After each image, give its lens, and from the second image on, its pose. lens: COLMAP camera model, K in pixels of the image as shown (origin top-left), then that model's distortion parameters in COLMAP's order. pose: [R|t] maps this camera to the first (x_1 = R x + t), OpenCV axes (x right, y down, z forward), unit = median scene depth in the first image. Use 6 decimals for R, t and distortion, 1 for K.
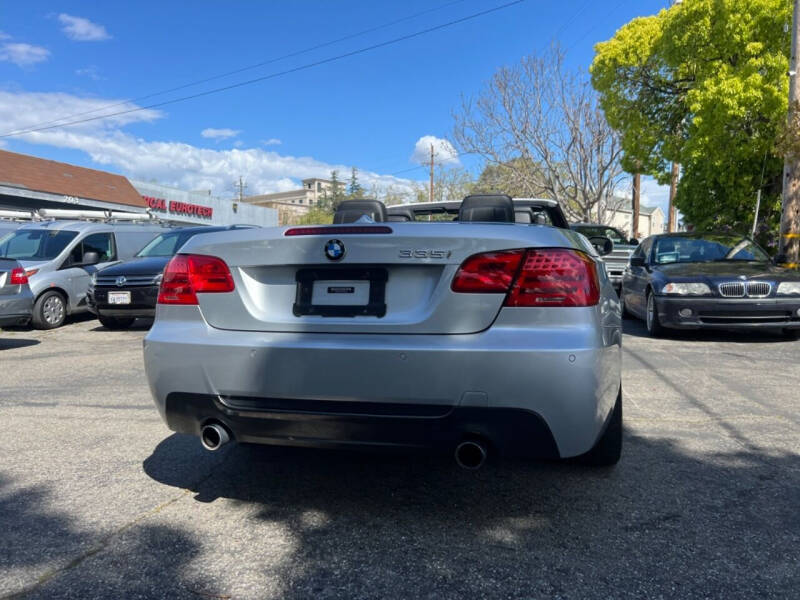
lens RADIAL K [[593.0, 0, 402.2], [0, 593.0, 297.2], [0, 0, 1]] dist [0.049475, -0.055112]
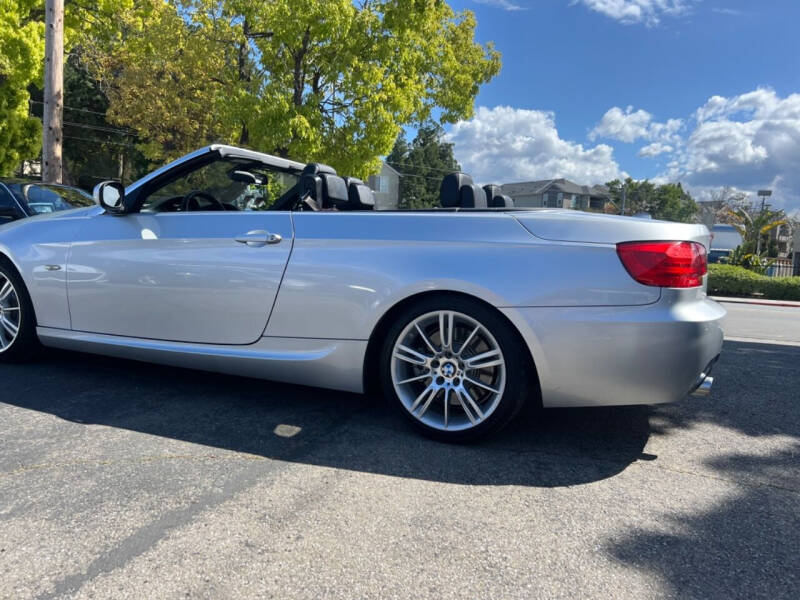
lens RADIAL K [[599.2, 0, 400.0], [0, 599.2, 300.0], [0, 0, 1]] dist [0.043781, -0.047414]
pose [[0.152628, -0.092044, 0.983988, -0.892408], [-0.004478, 0.995579, 0.093823, -0.038192], [-0.988274, -0.018727, 0.151541, 0.774395]]
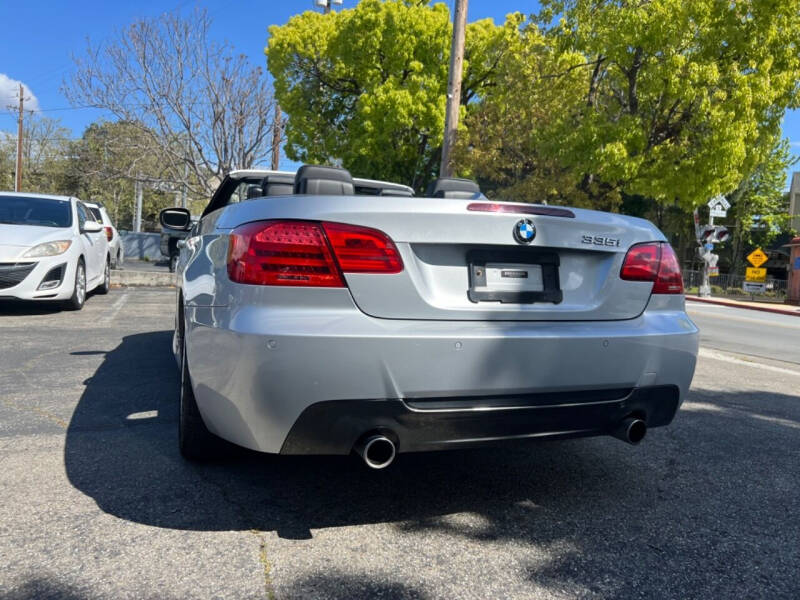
lens RADIAL K [[599.6, 0, 401.6], [0, 599.6, 294.0], [0, 0, 1]] dist [0.046898, -0.051036]
pose [[0.810670, 0.004777, 0.585484, -0.405300], [-0.022159, 0.999501, 0.022527, 0.000855], [-0.585084, -0.031235, 0.810371, 0.172694]]
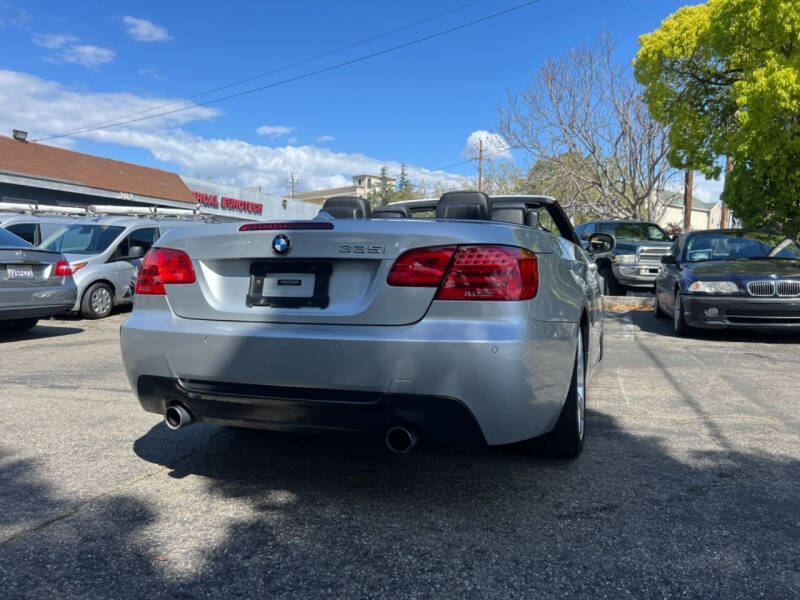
lens RADIAL K [[592.2, 0, 402.9], [0, 592.2, 299.8], [0, 0, 1]] dist [0.048526, -0.053047]
pose [[0.996746, 0.012986, -0.079553, 0.093721], [-0.012074, 0.999856, 0.011938, 0.001874], [0.079697, -0.010939, 0.996759, -0.022942]]
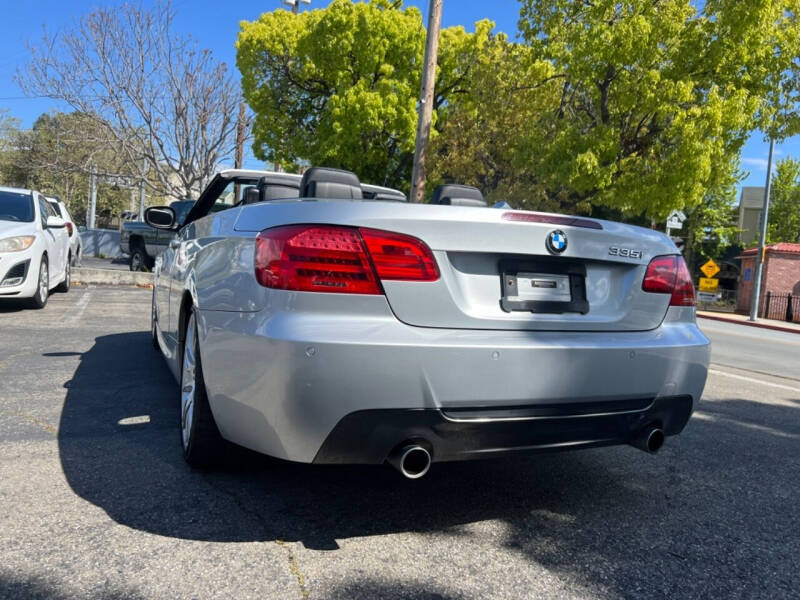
lens RADIAL K [[598.4, 0, 401.3], [0, 598.4, 300.6], [0, 0, 1]] dist [0.051334, -0.056475]
pose [[0.770350, 0.015778, 0.637426, -0.445995], [-0.041912, 0.998785, 0.025930, -0.000765], [-0.636242, -0.046691, 0.770075, 0.210871]]
